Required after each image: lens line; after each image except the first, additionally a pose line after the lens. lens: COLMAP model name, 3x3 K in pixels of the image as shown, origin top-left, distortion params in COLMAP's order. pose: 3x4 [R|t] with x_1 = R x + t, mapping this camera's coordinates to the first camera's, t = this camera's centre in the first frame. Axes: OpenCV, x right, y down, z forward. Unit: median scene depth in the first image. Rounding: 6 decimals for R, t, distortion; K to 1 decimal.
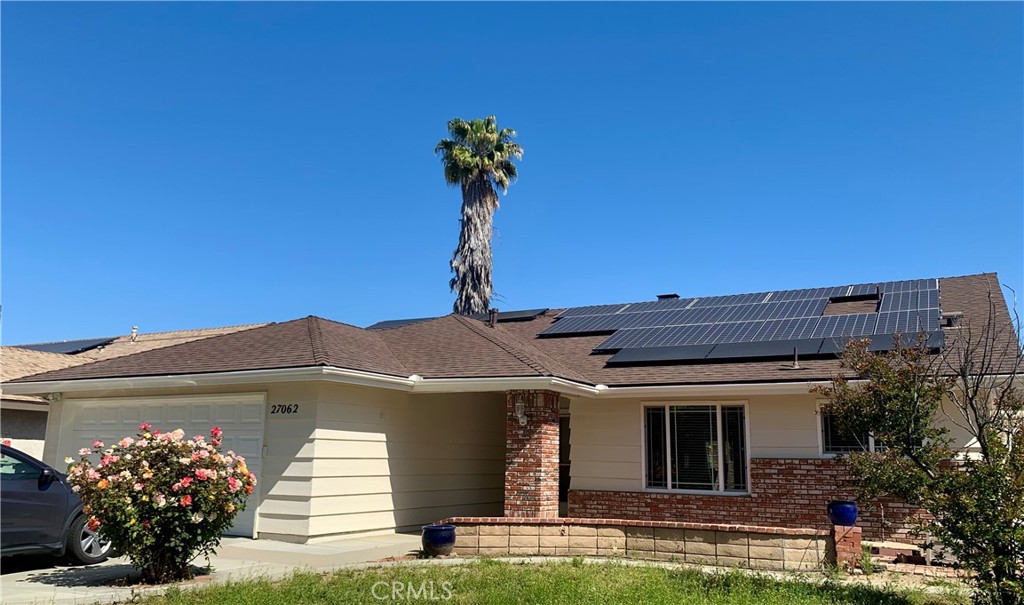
lens RADIAL K [[895.0, 0, 512.0], [0, 895.0, 302.5], [0, 0, 1]] dist [0.187084, -0.551656]
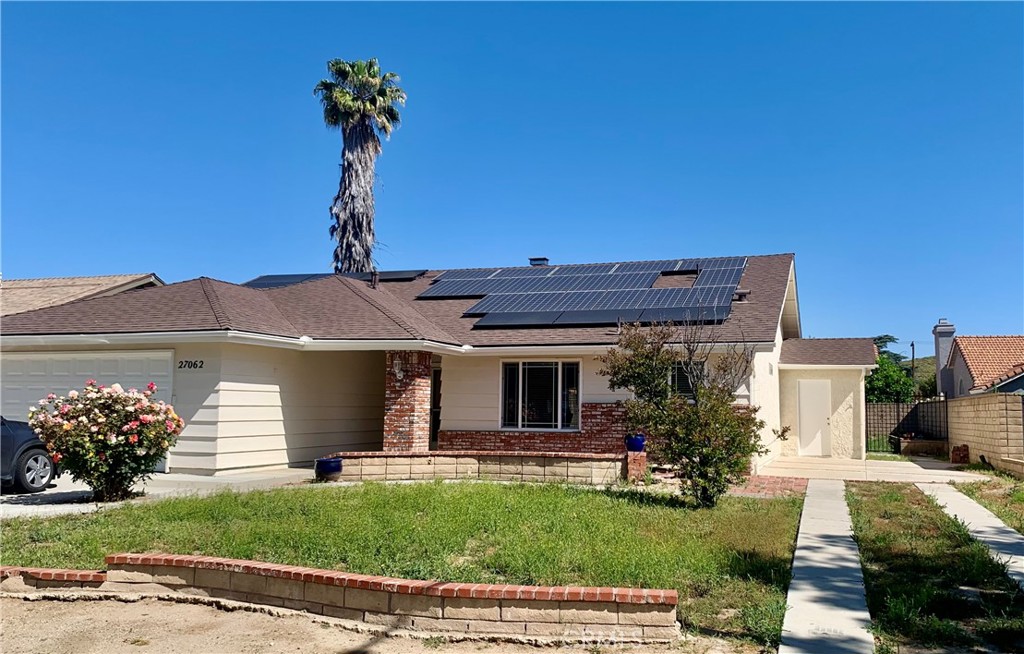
lens RADIAL K [[989.7, 0, 597.3], [0, 989.7, 330.1], [0, 0, 1]] dist [0.180484, -0.563212]
pose [[0.980234, 0.010178, 0.197581, 0.007179], [-0.029693, 0.994933, 0.096060, -0.066038], [-0.195602, -0.100028, 0.975569, -0.359109]]
